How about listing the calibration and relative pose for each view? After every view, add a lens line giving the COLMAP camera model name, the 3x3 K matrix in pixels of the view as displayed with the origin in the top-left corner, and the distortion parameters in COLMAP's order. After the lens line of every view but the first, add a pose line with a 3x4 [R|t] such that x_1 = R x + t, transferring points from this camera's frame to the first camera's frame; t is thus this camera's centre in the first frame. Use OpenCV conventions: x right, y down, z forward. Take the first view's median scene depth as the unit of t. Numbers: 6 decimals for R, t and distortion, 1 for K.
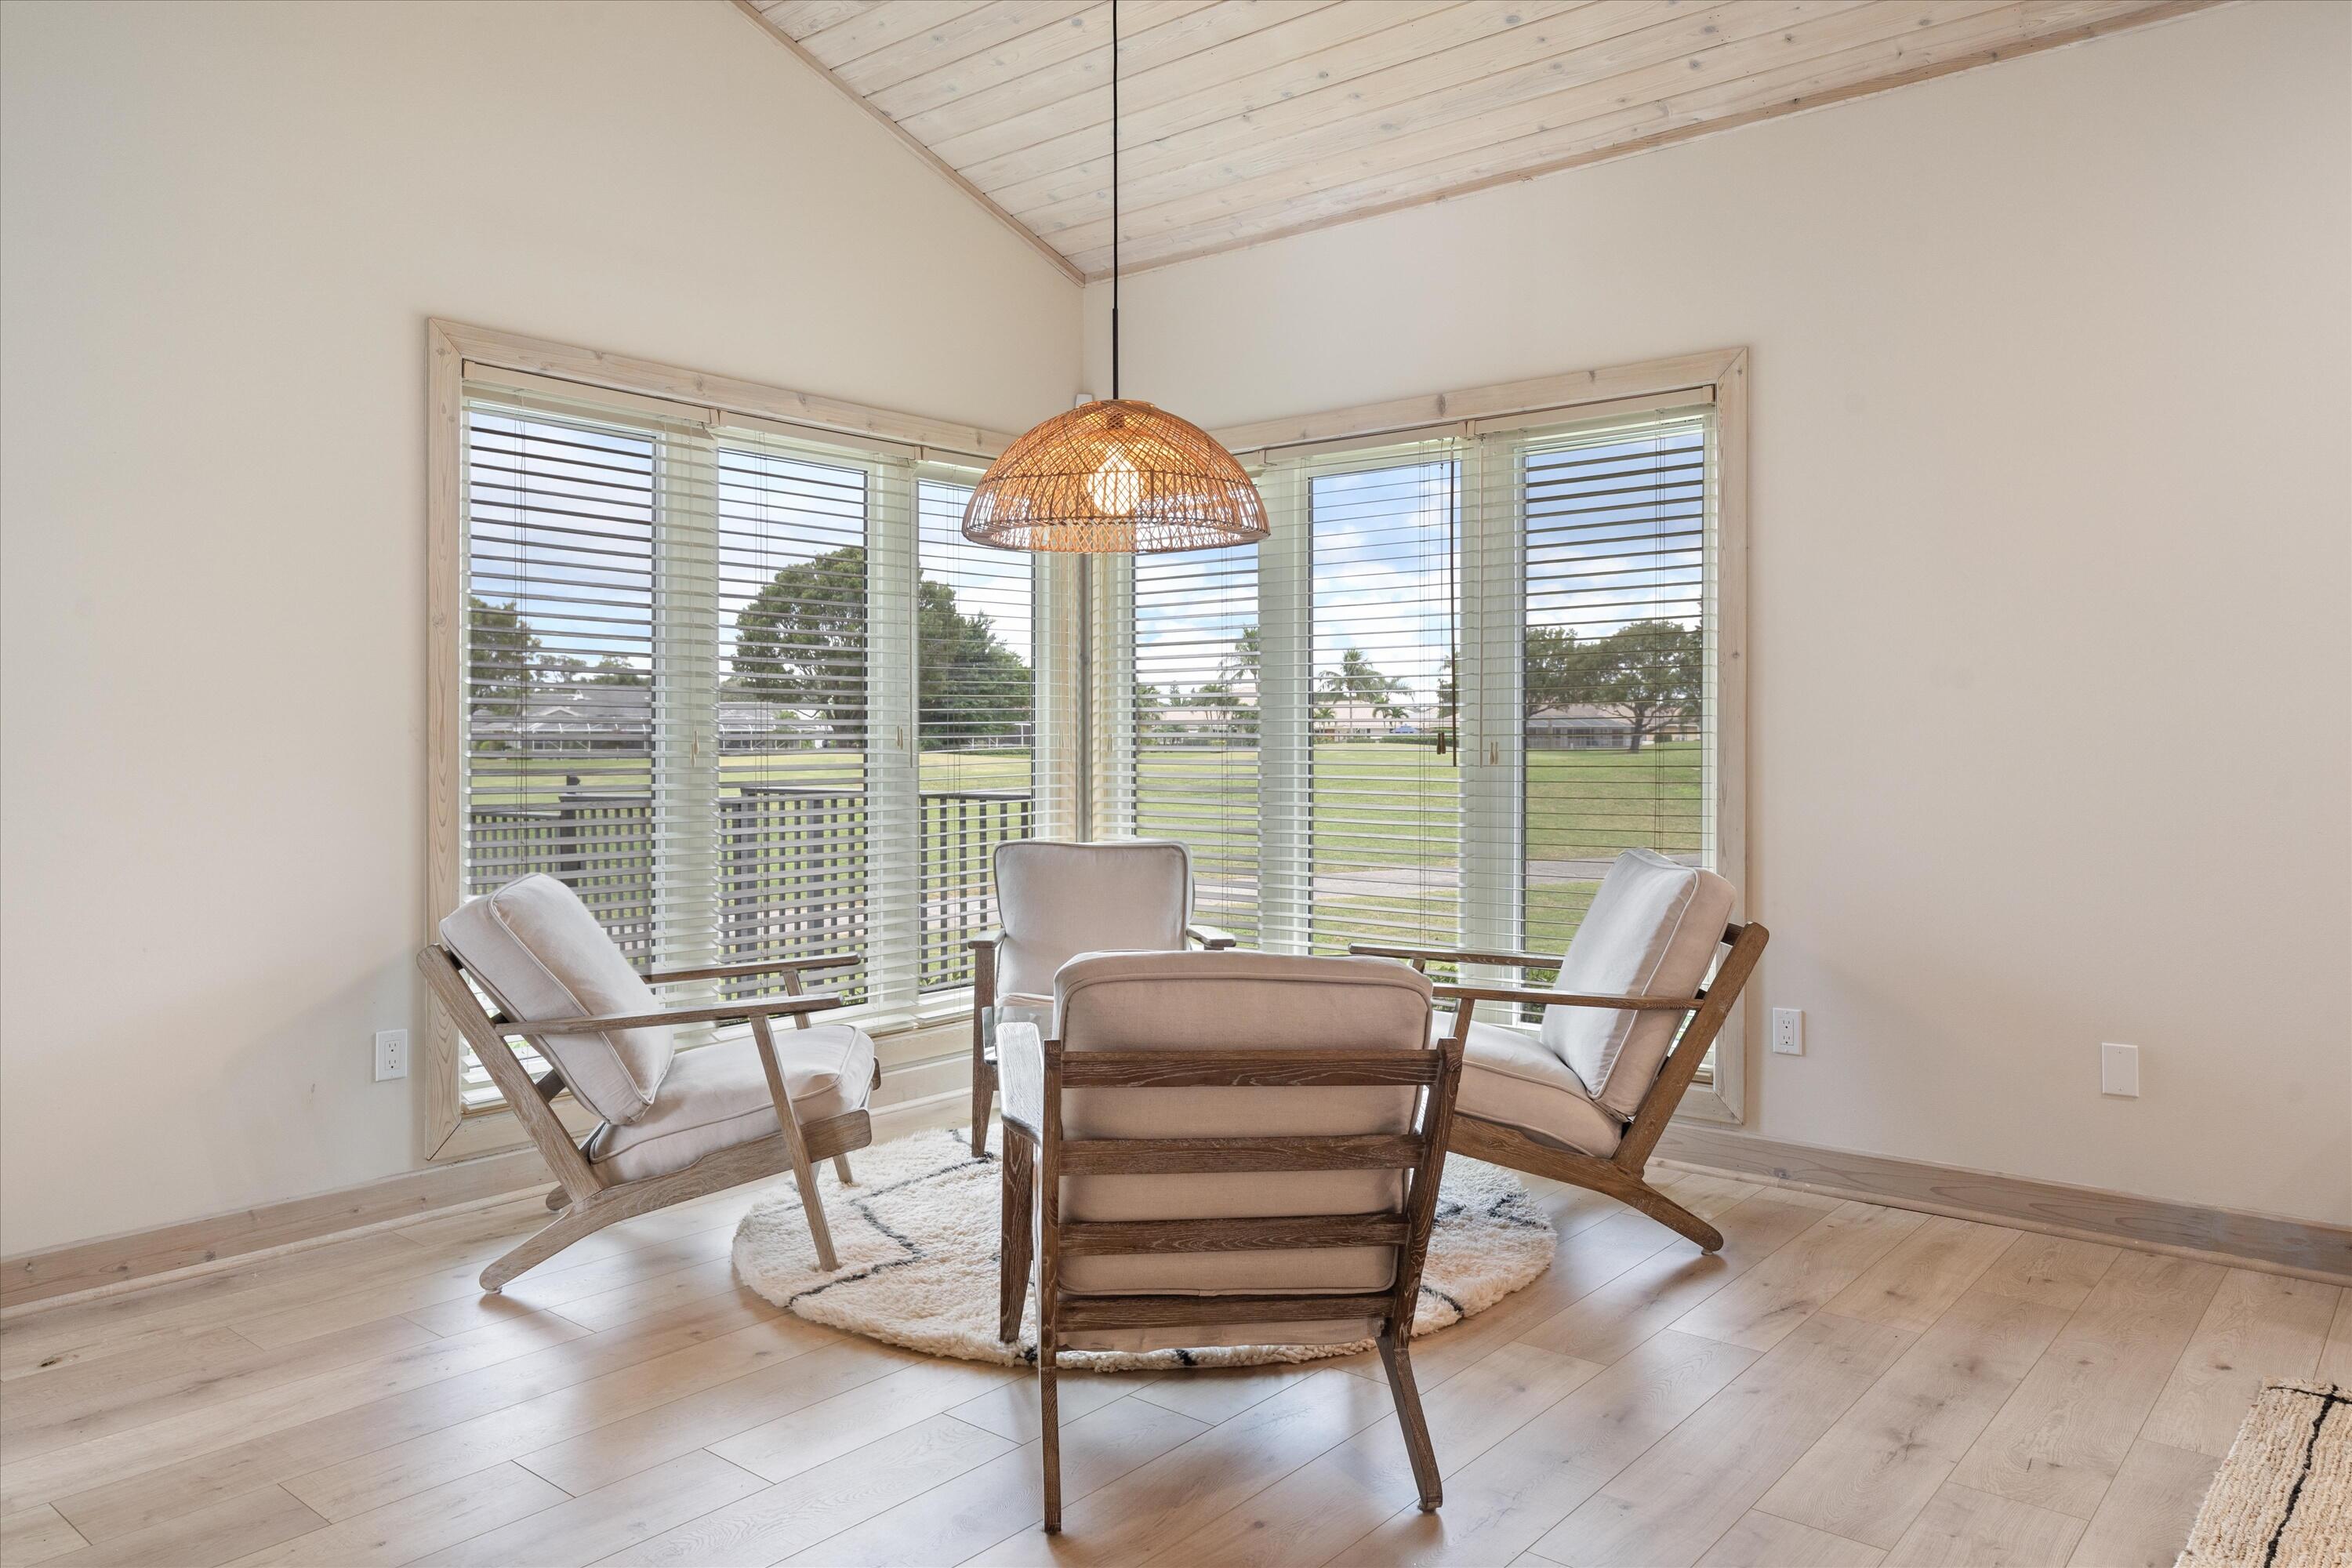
lens RADIAL K [[1530.8, 0, 1152.4], [0, 1530.8, 760.7], [0, 0, 1]] dist [0.003378, -0.001134]
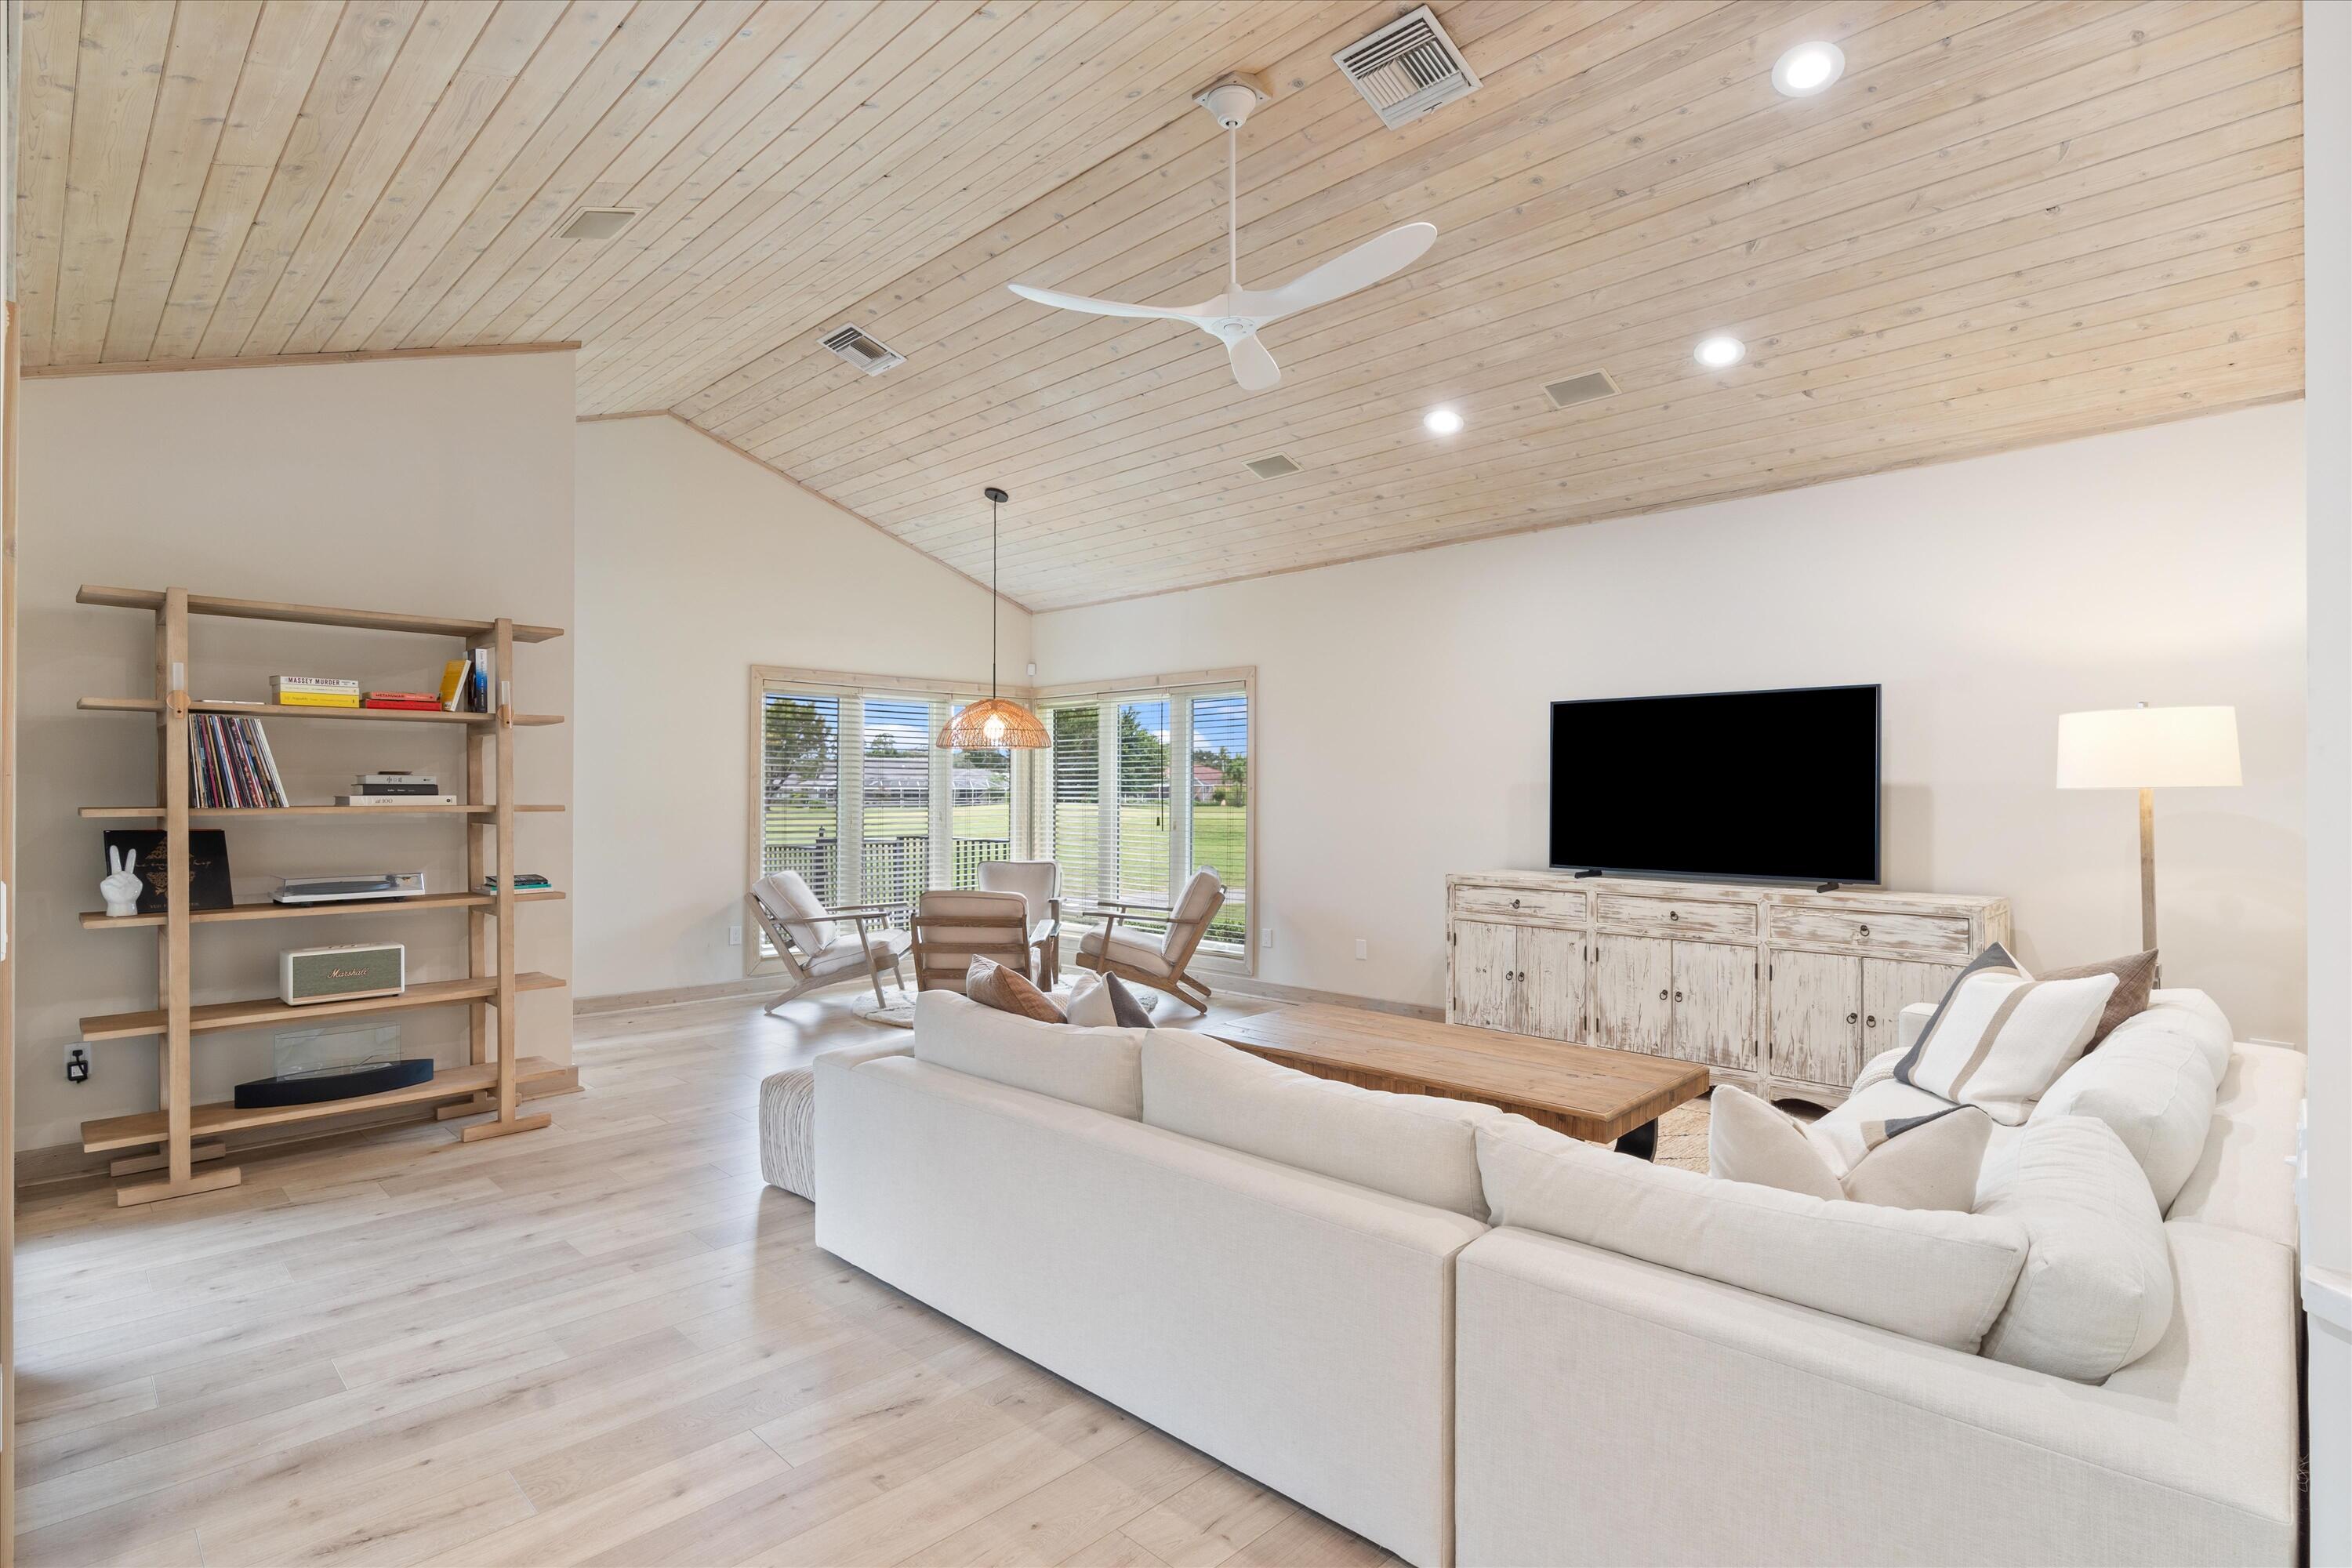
lens RADIAL K [[1068.5, 0, 1152.5], [0, 1068.5, 791.5], [0, 0, 1]] dist [-0.004602, -0.000090]
pose [[0.996079, 0.002997, -0.088423, 0.432901], [-0.004484, 0.999852, -0.016627, -0.038987], [0.088360, 0.016958, 0.995944, -0.879410]]
